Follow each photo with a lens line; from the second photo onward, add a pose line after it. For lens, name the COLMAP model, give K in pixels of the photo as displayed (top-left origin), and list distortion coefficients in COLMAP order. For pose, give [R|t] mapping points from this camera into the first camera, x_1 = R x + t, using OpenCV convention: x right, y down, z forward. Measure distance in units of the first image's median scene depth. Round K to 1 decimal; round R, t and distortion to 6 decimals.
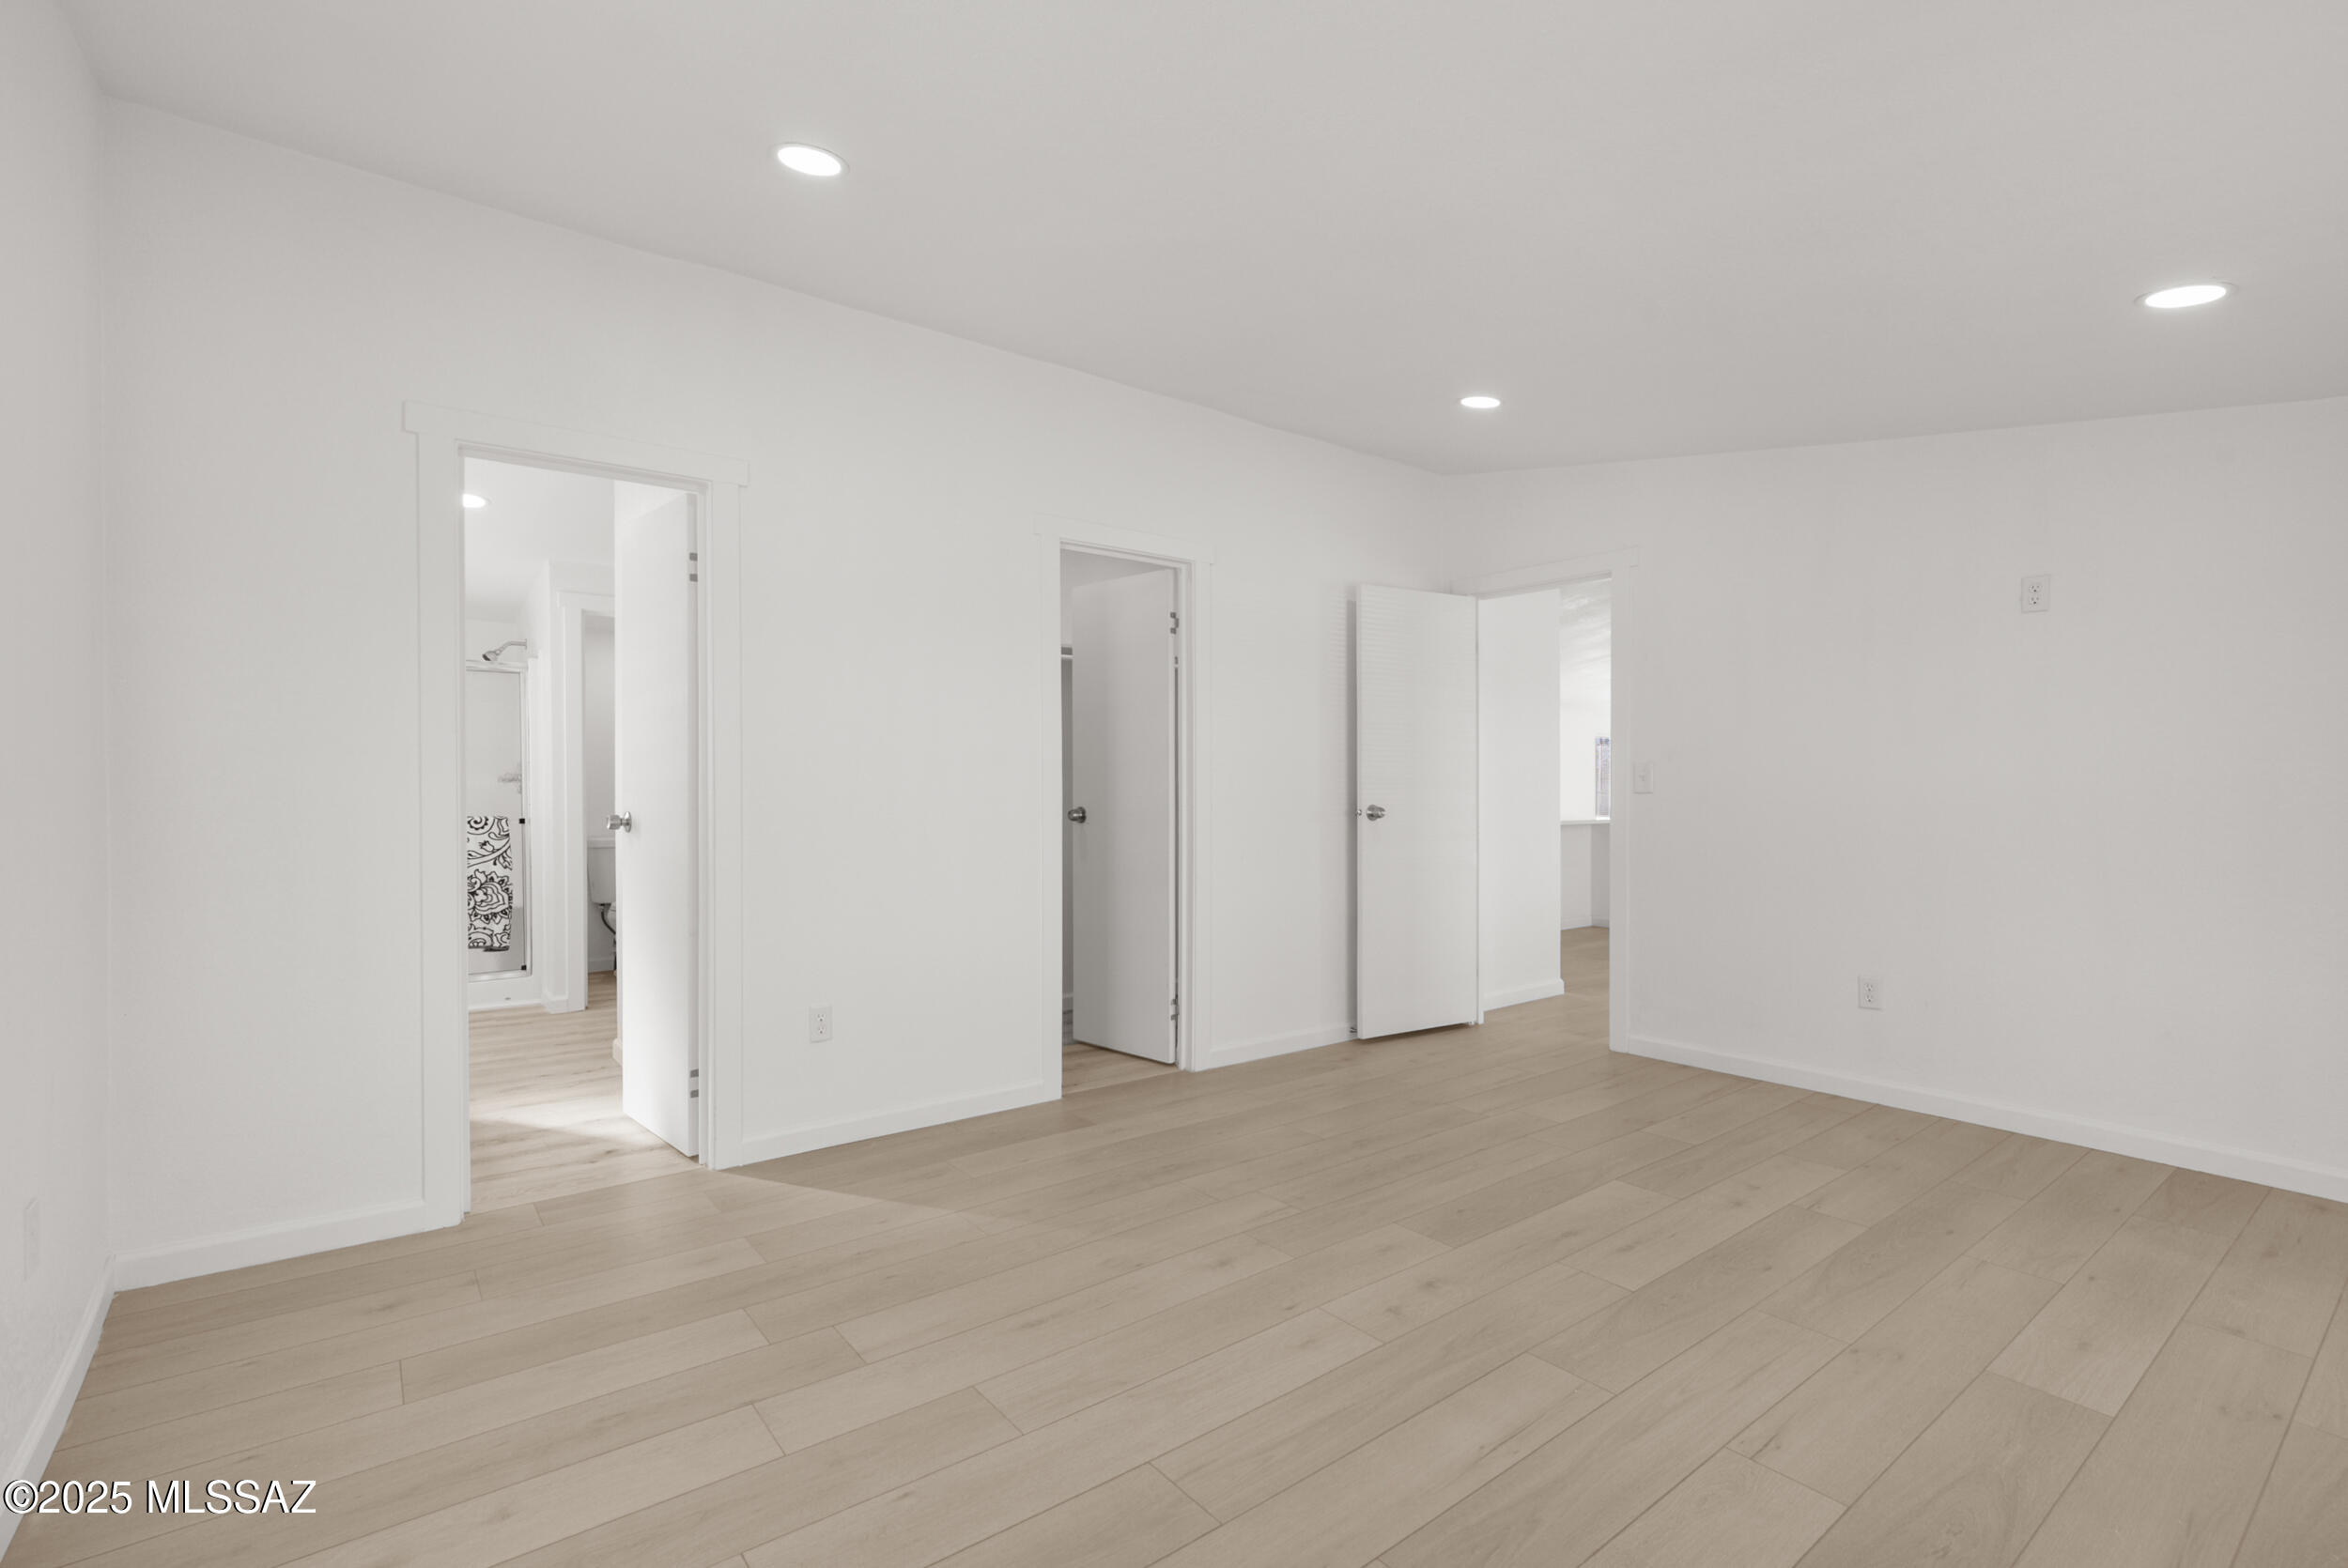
lens RADIAL K [[1066.5, 0, 1174.0], [0, 1066.5, 784.0], [0, 0, 1]] dist [-0.000749, 0.000608]
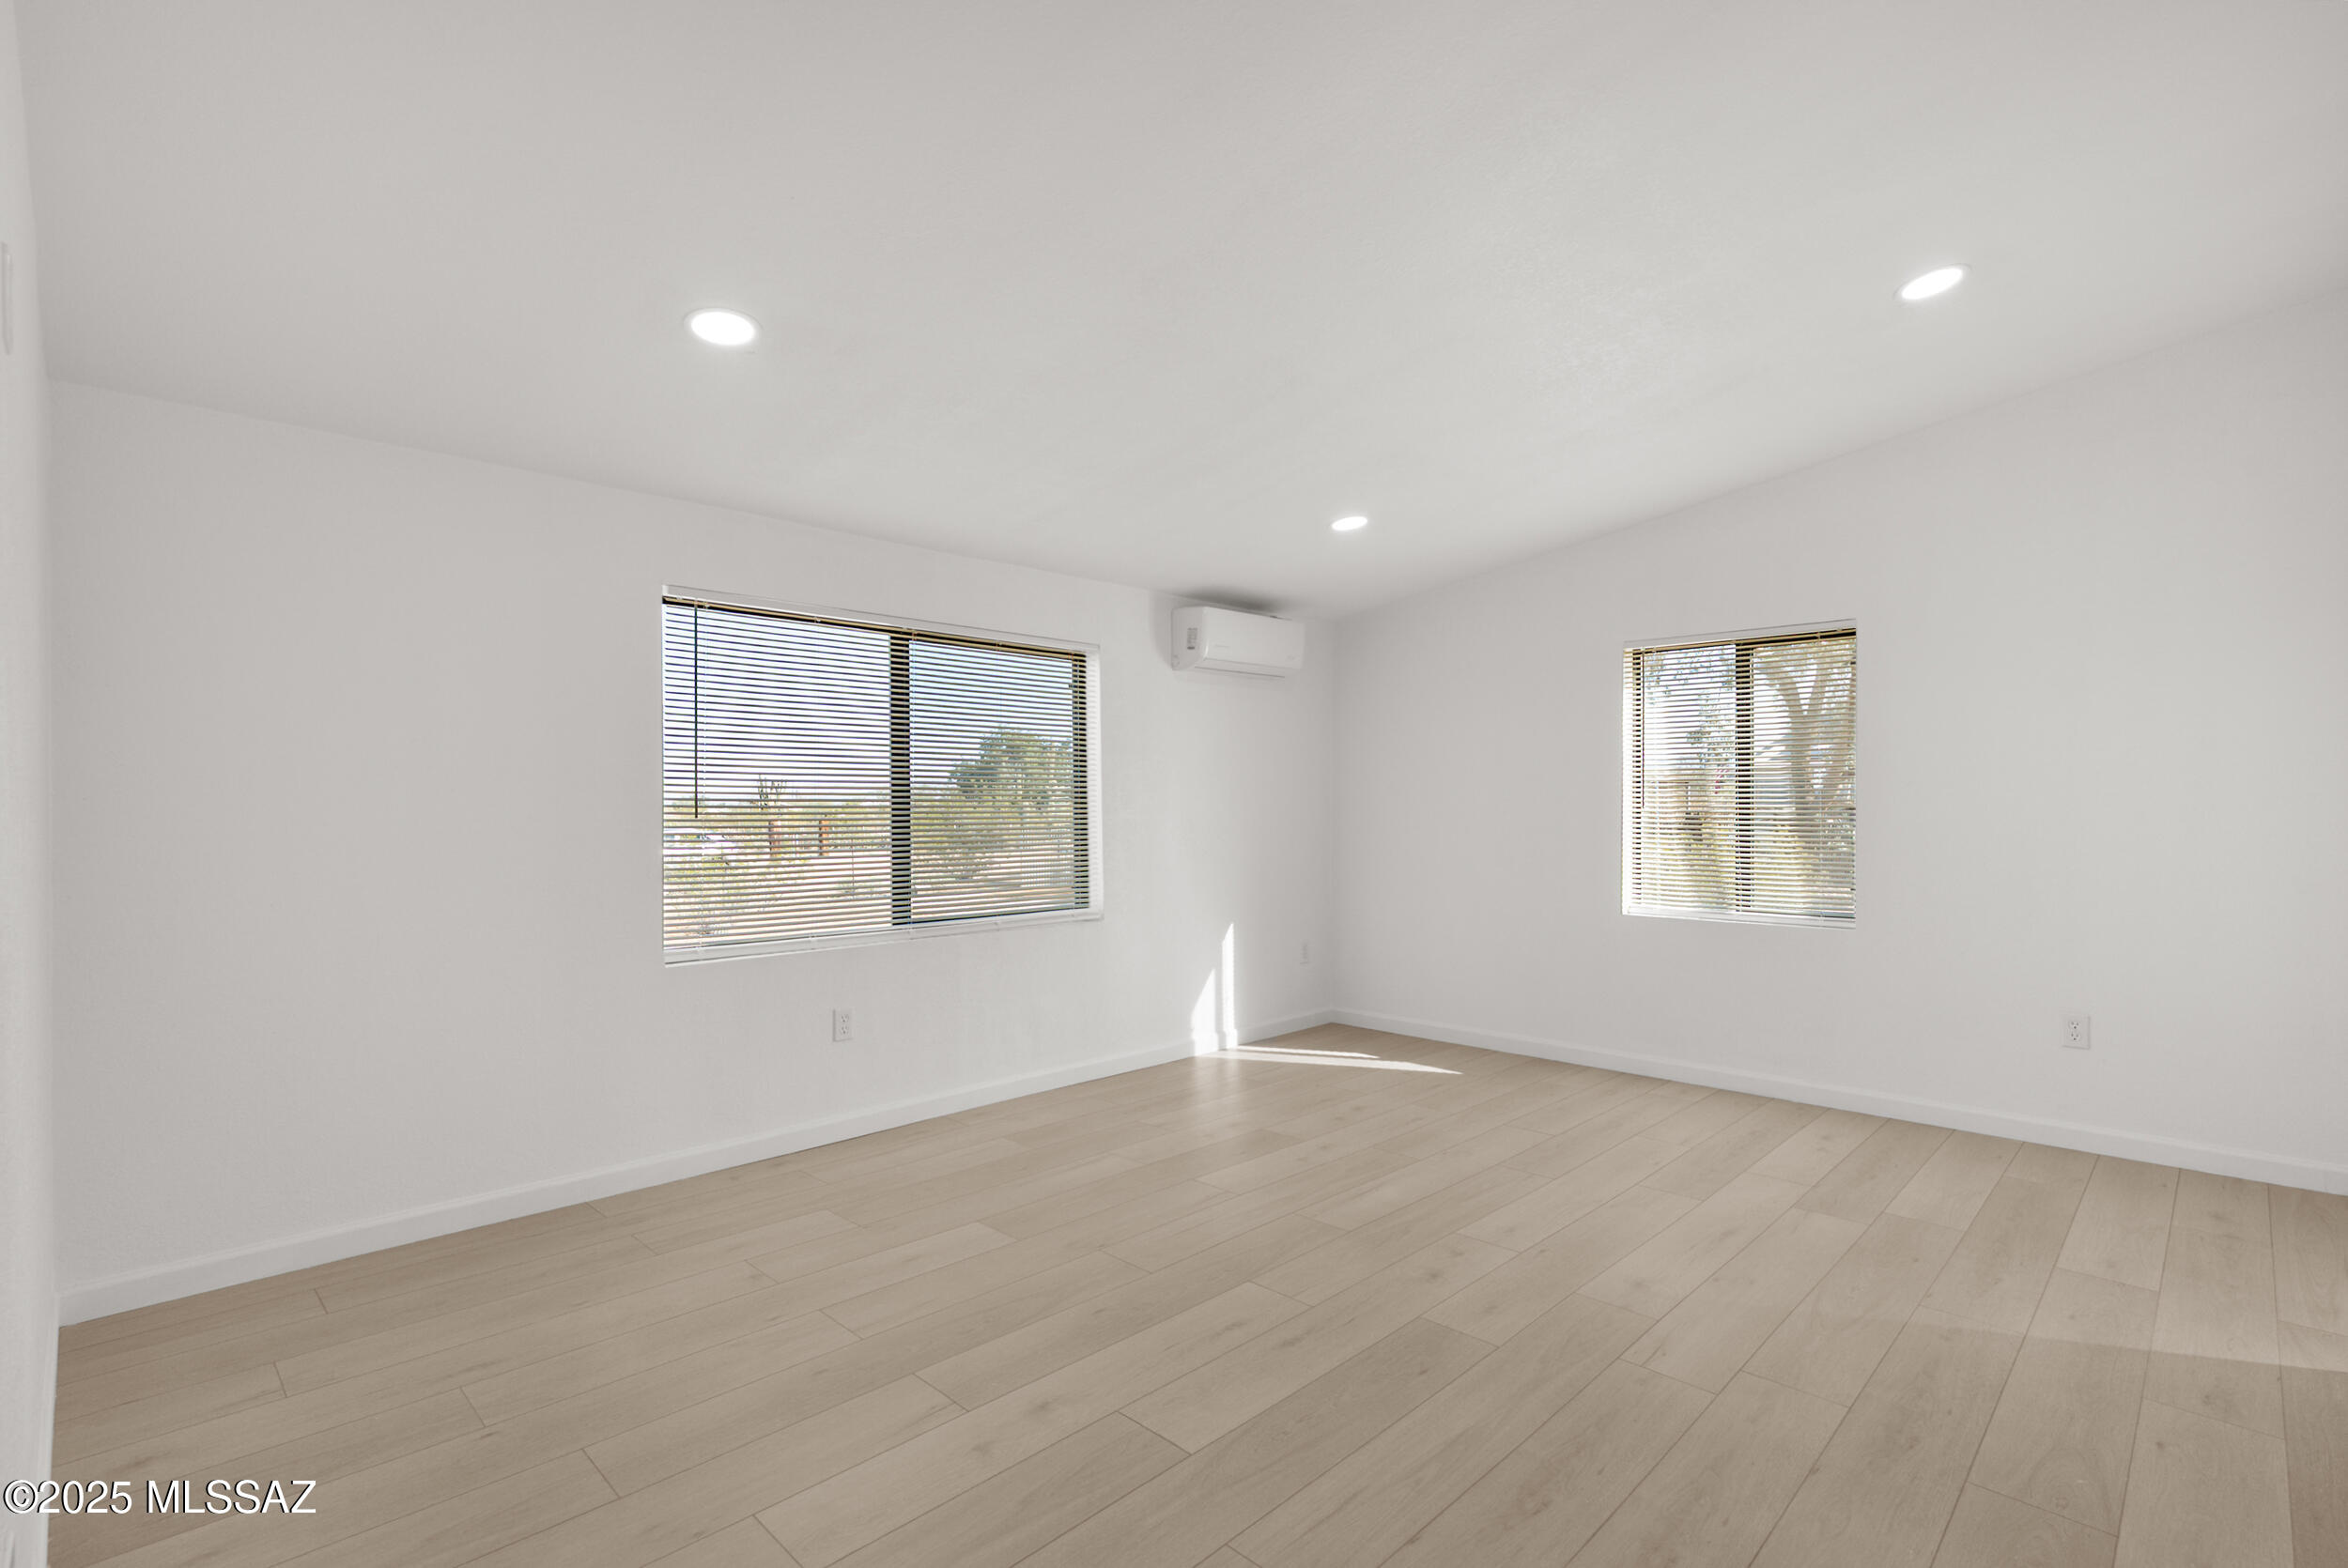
lens RADIAL K [[1066.5, 0, 1174.0], [0, 1066.5, 784.0], [0, 0, 1]] dist [-0.000749, 0.000608]
pose [[-0.992194, -0.002358, -0.124680, 0.578636], [0.000923, 0.999655, -0.026248, 0.006104], [0.124699, -0.026158, -0.991850, 1.867368]]
